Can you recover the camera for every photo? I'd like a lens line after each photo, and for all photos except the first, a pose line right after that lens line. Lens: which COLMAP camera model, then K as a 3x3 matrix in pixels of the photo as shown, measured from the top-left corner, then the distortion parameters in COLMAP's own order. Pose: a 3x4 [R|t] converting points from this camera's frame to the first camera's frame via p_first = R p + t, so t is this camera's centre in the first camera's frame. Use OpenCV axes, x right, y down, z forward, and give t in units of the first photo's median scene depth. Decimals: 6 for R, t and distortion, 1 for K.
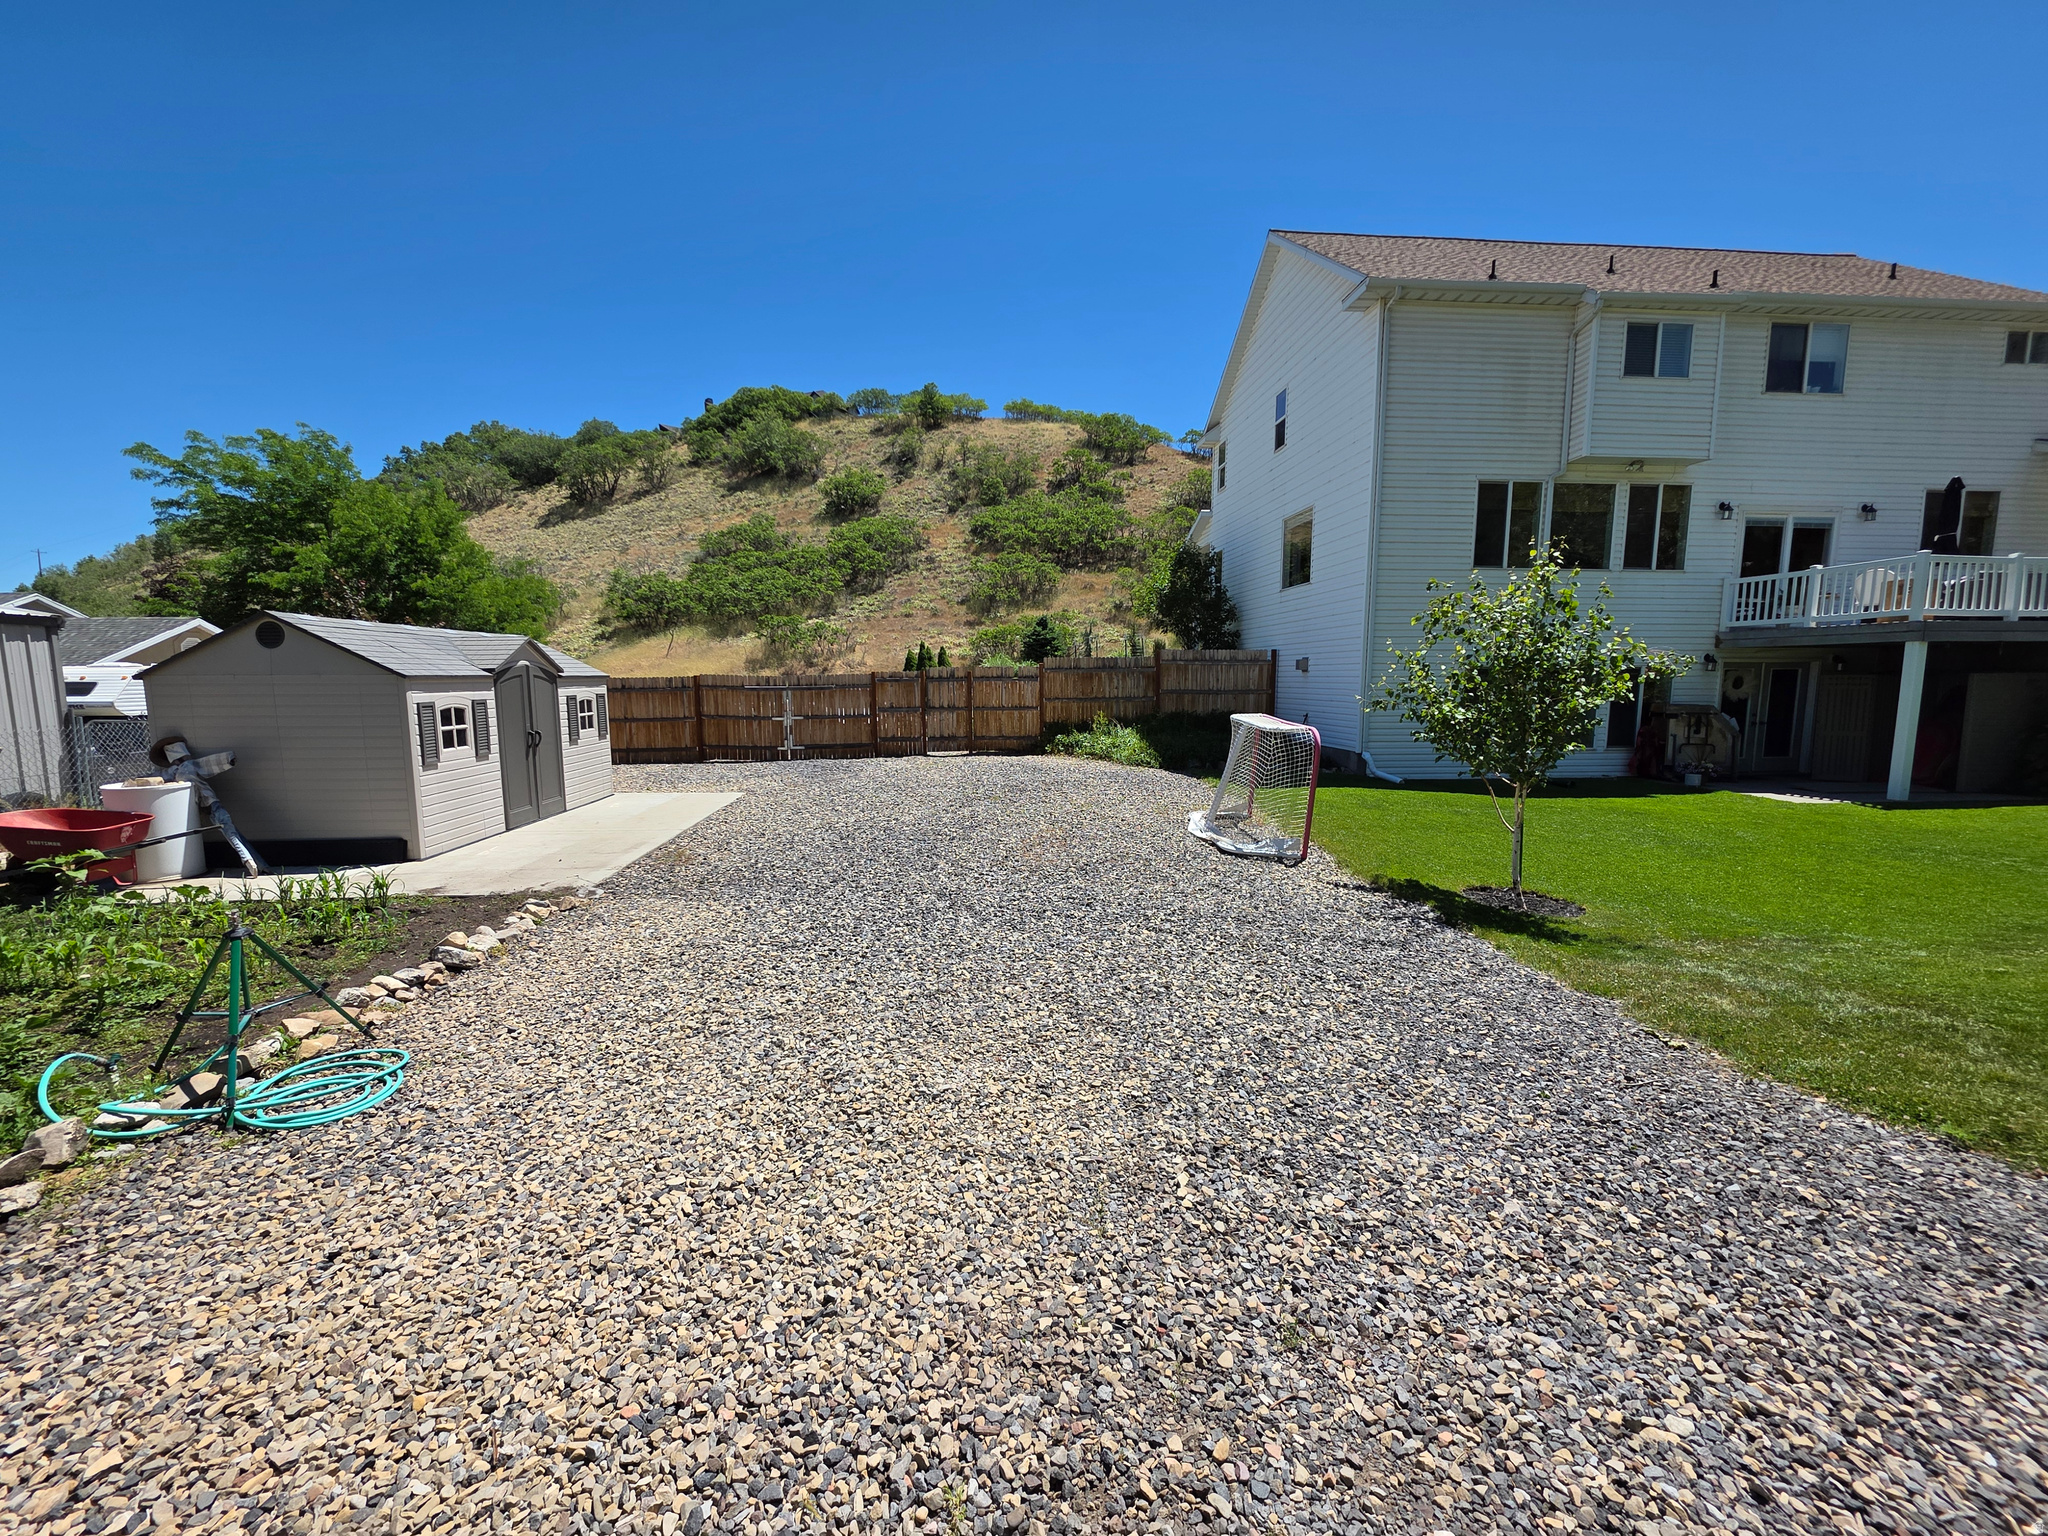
lens RADIAL K [[817.4, 0, 1016.1], [0, 817.4, 770.8], [0, 0, 1]] dist [0.000117, 0.000468]
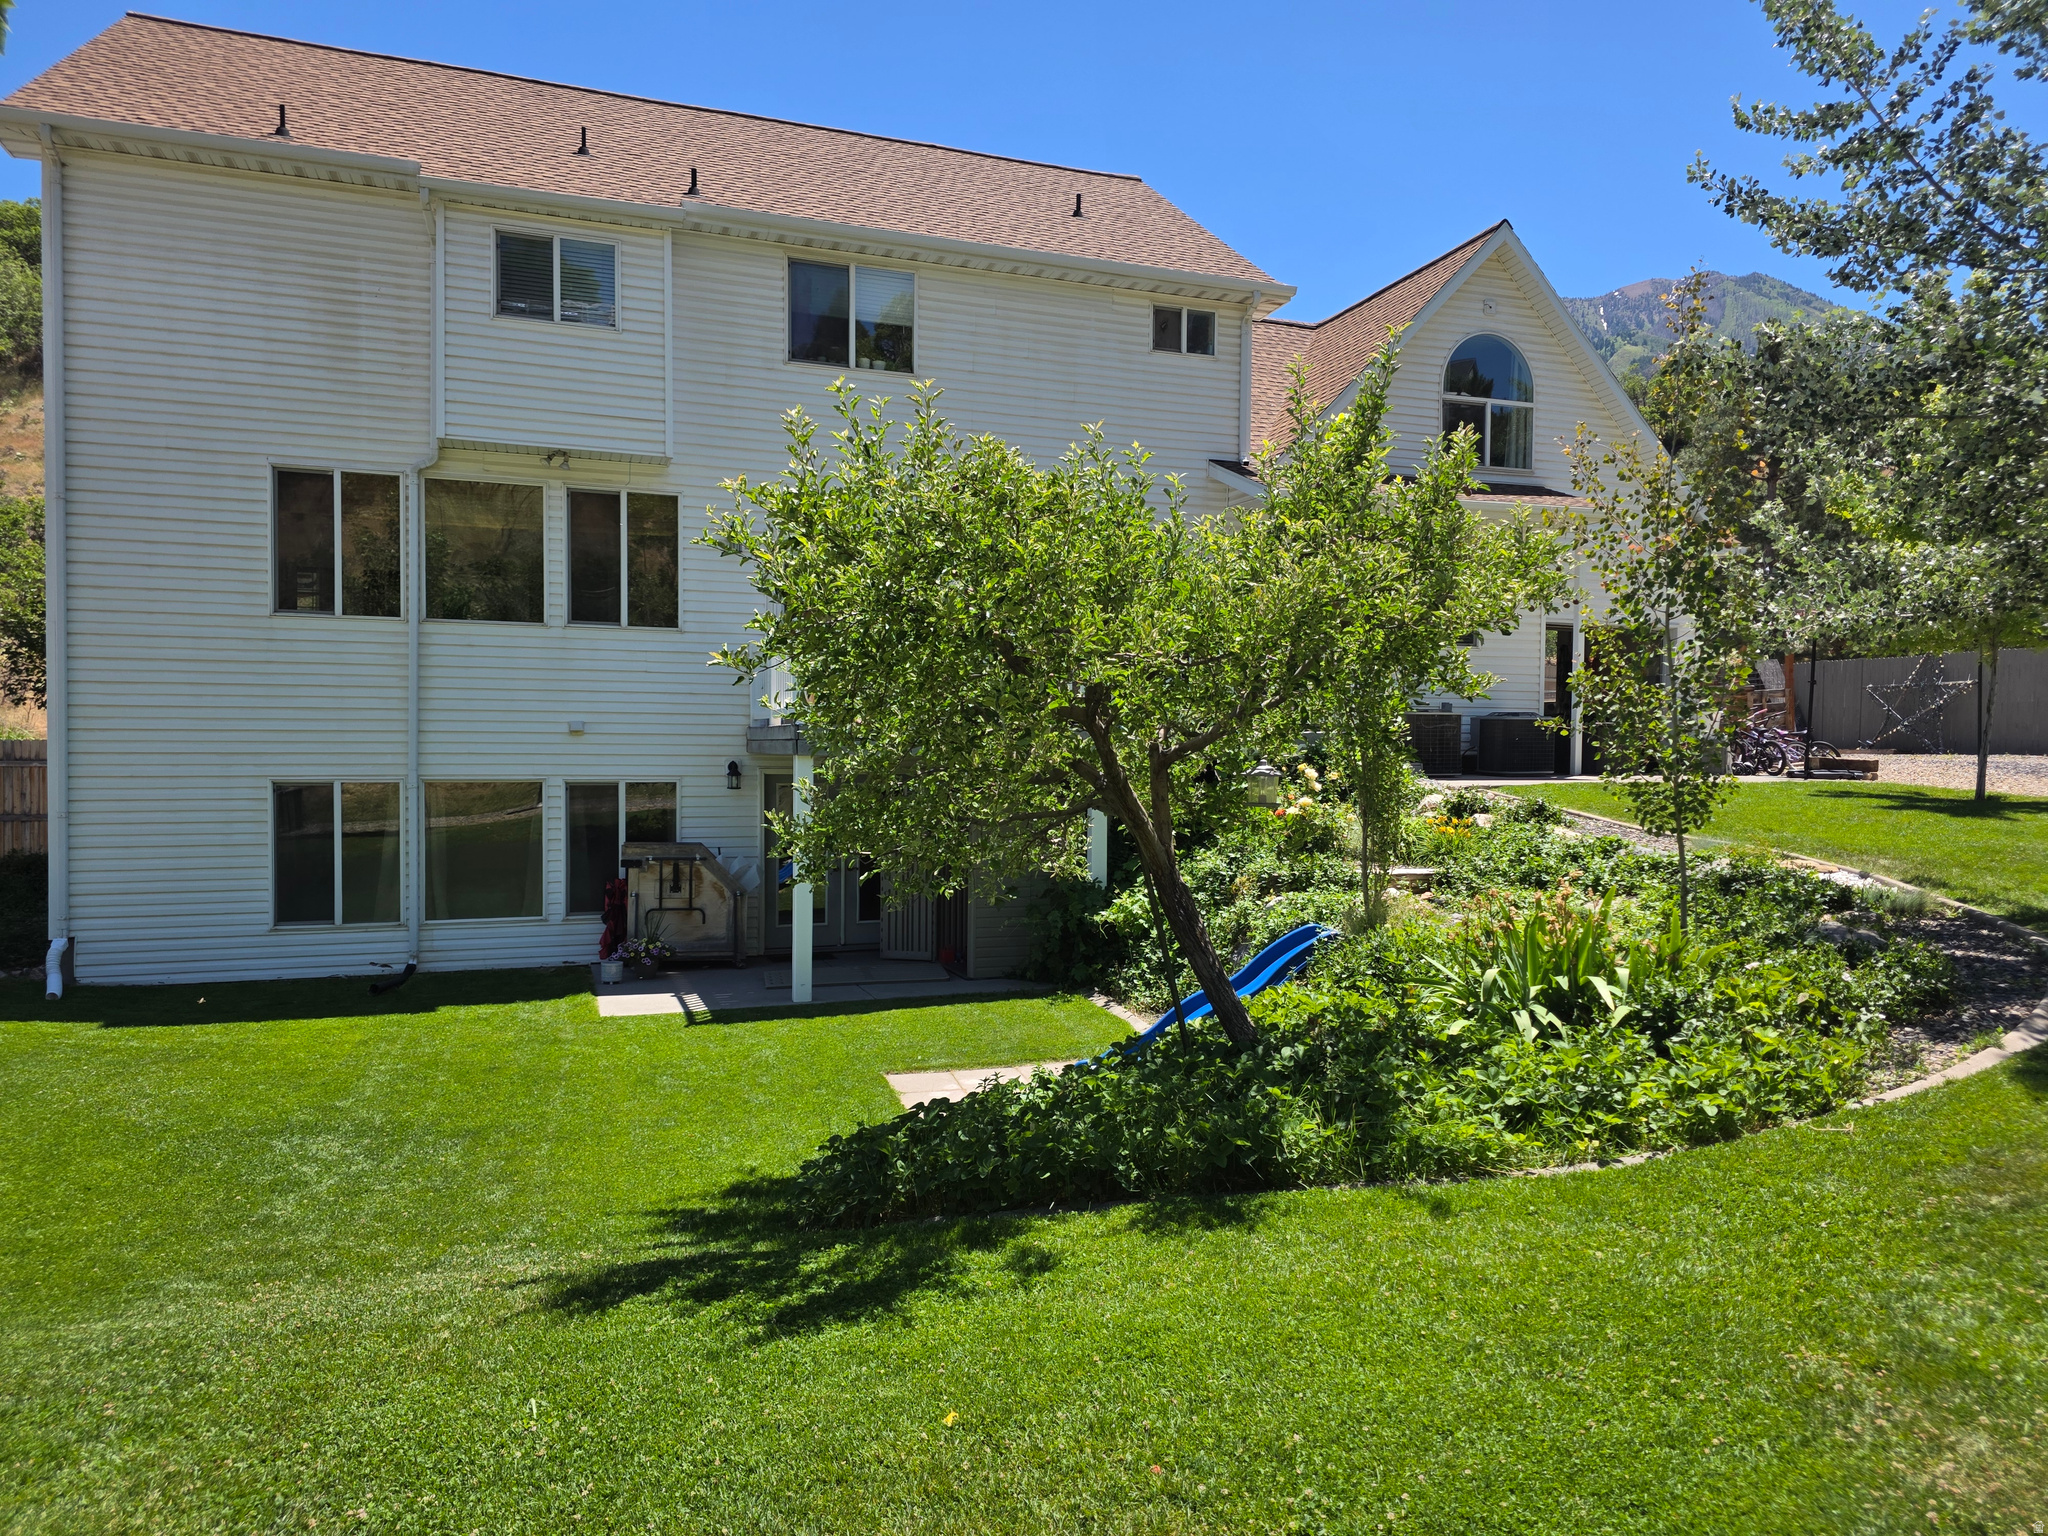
lens RADIAL K [[1362.5, 0, 1025.0], [0, 1362.5, 786.8], [0, 0, 1]] dist [0.047902, -0.040971]
pose [[0.966578, 0.001363, 0.256367, 0.825656], [0.020847, 0.996256, -0.083898, -0.032650], [-0.255522, 0.086438, 0.962931, -0.064338]]
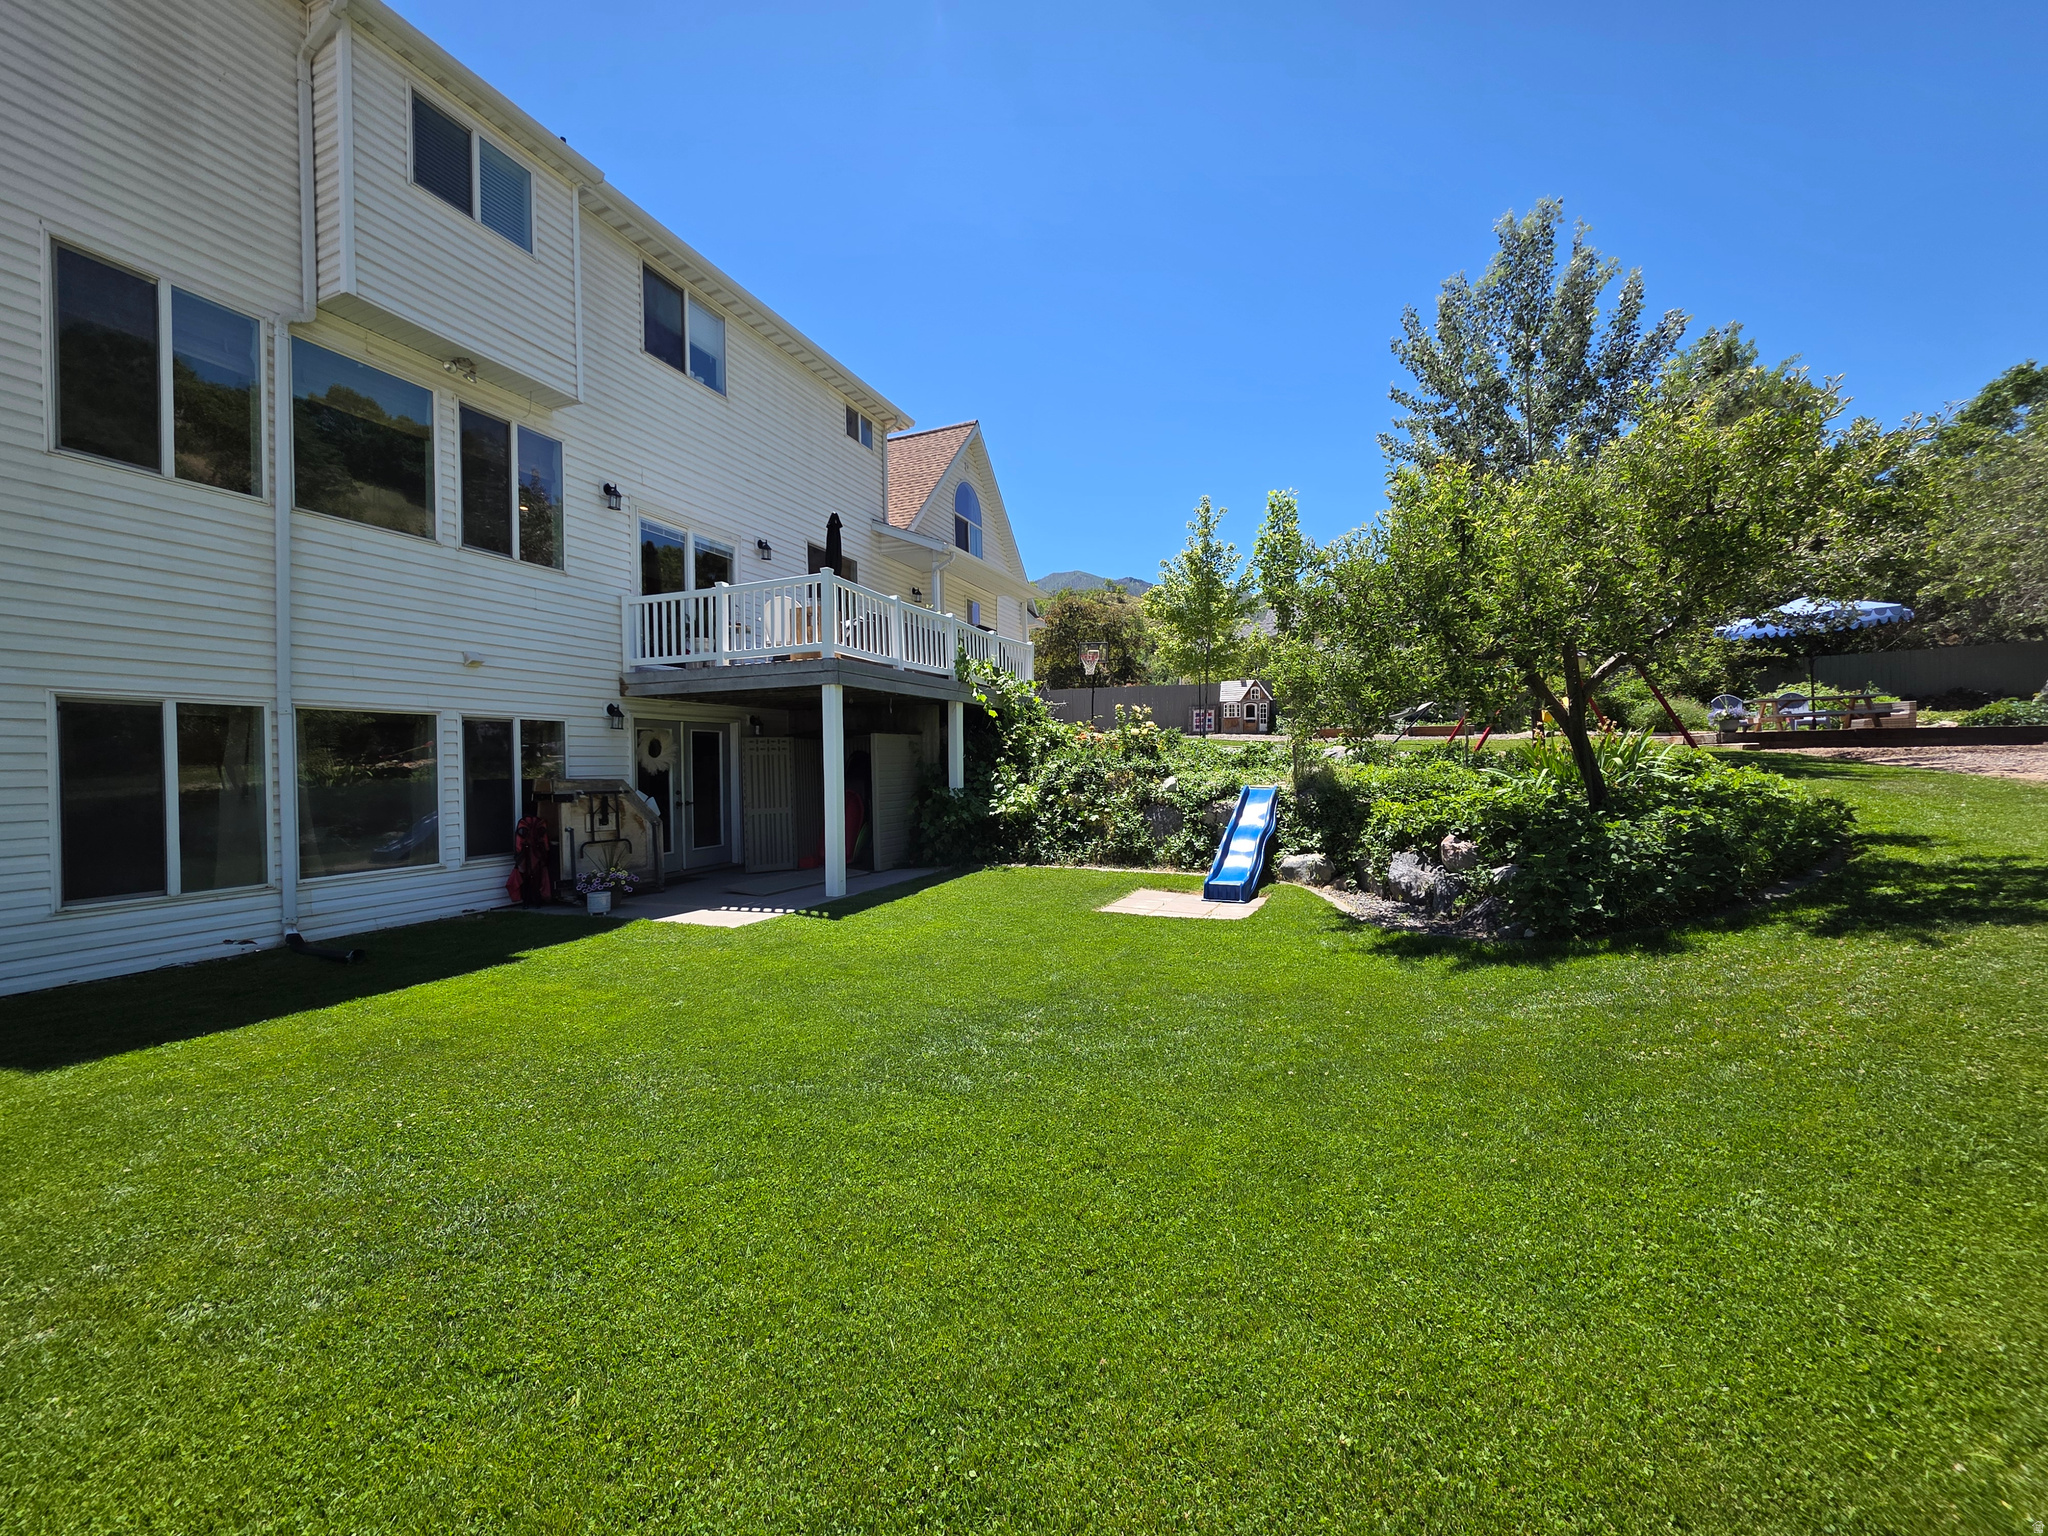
lens RADIAL K [[817.4, 0, 1016.1], [0, 817.4, 770.8], [0, 0, 1]] dist [0.000117, 0.000468]
pose [[0.452788, -0.012405, 0.891532, 0.414822], [0.117510, 0.992011, -0.045877, -0.020166], [-0.883841, 0.125536, 0.450629, 0.428882]]
